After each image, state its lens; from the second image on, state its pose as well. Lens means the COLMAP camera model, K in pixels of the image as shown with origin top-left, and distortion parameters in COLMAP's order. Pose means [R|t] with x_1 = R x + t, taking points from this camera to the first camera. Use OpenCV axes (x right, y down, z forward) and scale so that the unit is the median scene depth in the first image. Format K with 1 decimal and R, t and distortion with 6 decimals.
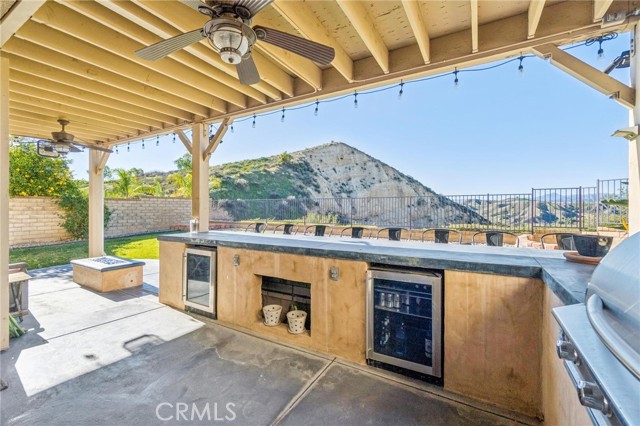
lens RADIAL K [[278.9, 0, 316.6], [0, 278.9, 208.3], [0, 0, 1]] dist [-0.004759, 0.001541]
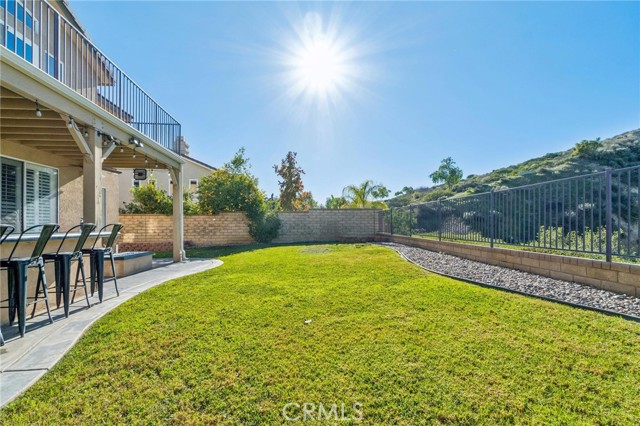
lens RADIAL K [[278.9, 0, 315.0], [0, 278.9, 222.2], [0, 0, 1]] dist [-0.004759, 0.001541]
pose [[0.575611, -0.002957, -0.817718, 0.065267], [-0.002339, 0.999983, -0.005263, 0.003845], [0.817720, 0.004942, 0.575594, 0.088426]]
